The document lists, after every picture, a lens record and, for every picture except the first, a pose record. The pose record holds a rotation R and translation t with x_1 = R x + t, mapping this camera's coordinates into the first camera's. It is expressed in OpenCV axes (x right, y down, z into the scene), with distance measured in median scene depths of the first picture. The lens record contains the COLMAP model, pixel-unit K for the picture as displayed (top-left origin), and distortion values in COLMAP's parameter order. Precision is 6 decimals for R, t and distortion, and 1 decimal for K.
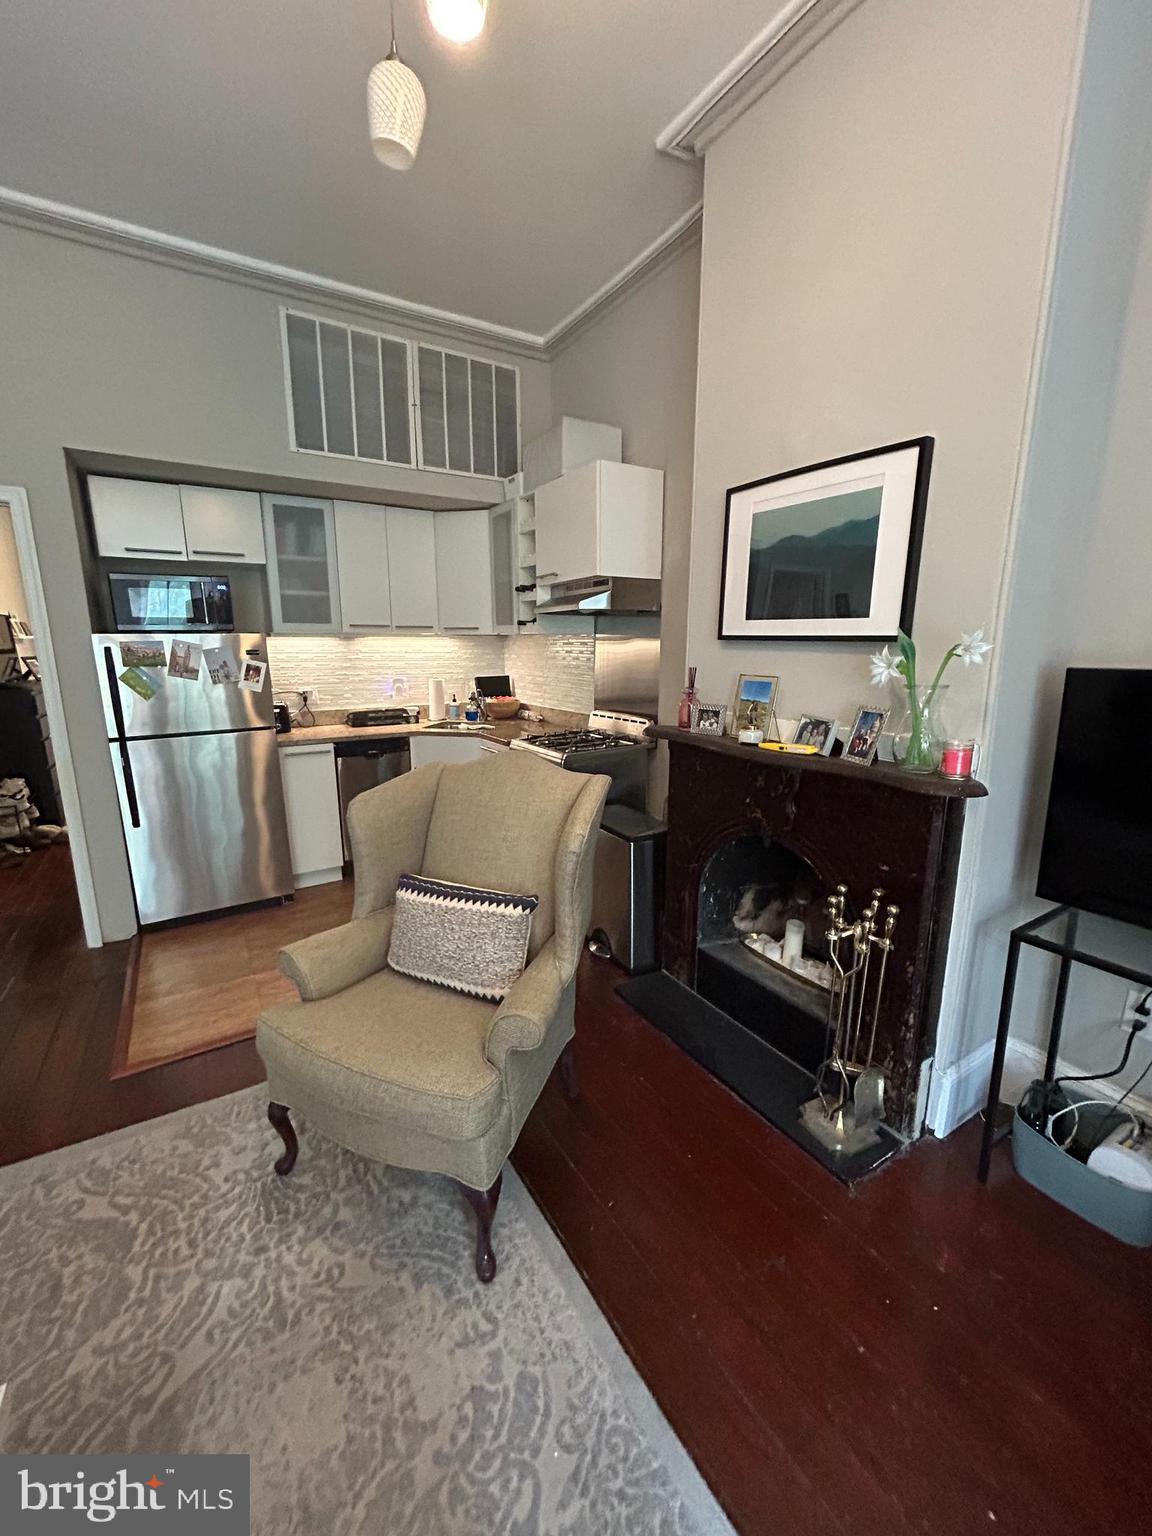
lens RADIAL K [[617.2, 0, 577.6], [0, 617.2, 767.3], [0, 0, 1]] dist [-0.004403, 0.001270]
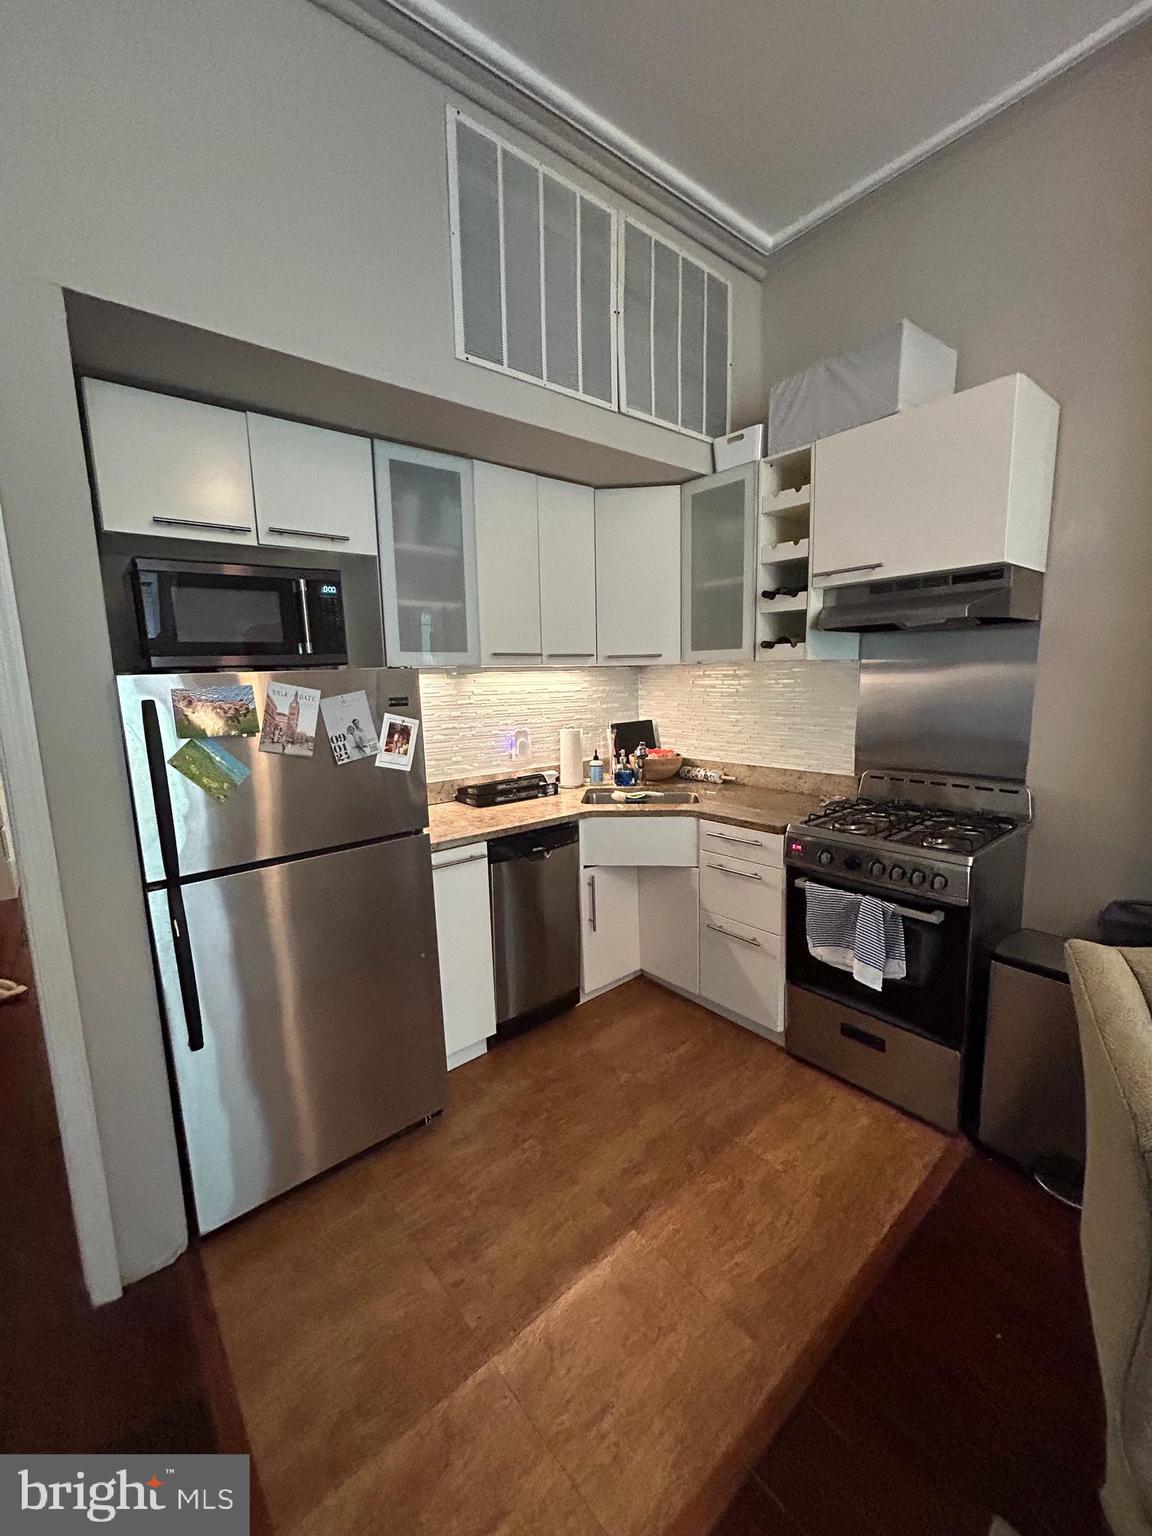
lens RADIAL K [[617.2, 0, 574.3], [0, 617.2, 766.0], [0, 0, 1]] dist [-0.004403, 0.001270]
pose [[0.991125, -0.042601, 0.125923, -0.402991], [0.049207, 0.997545, -0.049828, -0.083775], [-0.123492, 0.055583, 0.990788, 0.388362]]
